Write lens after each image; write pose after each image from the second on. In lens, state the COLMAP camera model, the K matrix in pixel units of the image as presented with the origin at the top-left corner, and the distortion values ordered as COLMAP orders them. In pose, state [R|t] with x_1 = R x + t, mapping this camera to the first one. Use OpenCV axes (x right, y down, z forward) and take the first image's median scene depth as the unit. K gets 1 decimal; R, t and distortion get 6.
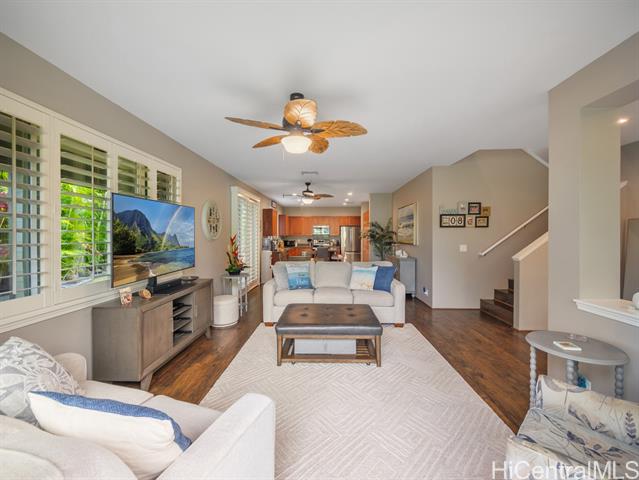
lens RADIAL K [[271.4, 0, 319.3], [0, 271.4, 232.7], [0, 0, 1]] dist [-0.002358, -0.000060]
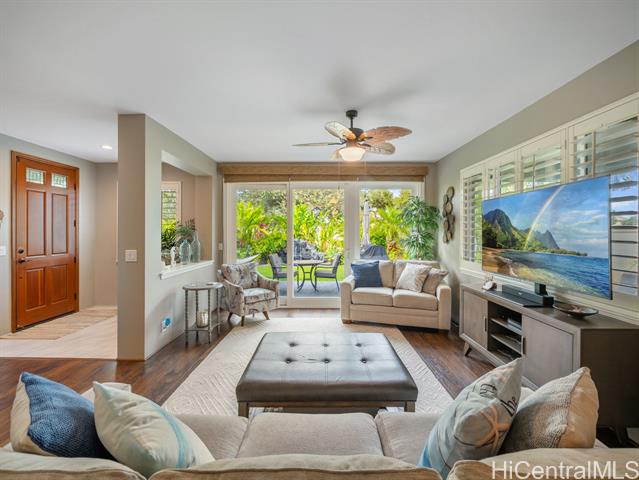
lens RADIAL K [[271.4, 0, 319.3], [0, 271.4, 232.7], [0, 0, 1]] dist [-0.002358, -0.000060]
pose [[-0.999978, -0.002042, -0.006253, 0.059868], [-0.002047, 0.999998, 0.000874, 0.012526], [0.006251, 0.000887, -0.999980, 1.887999]]
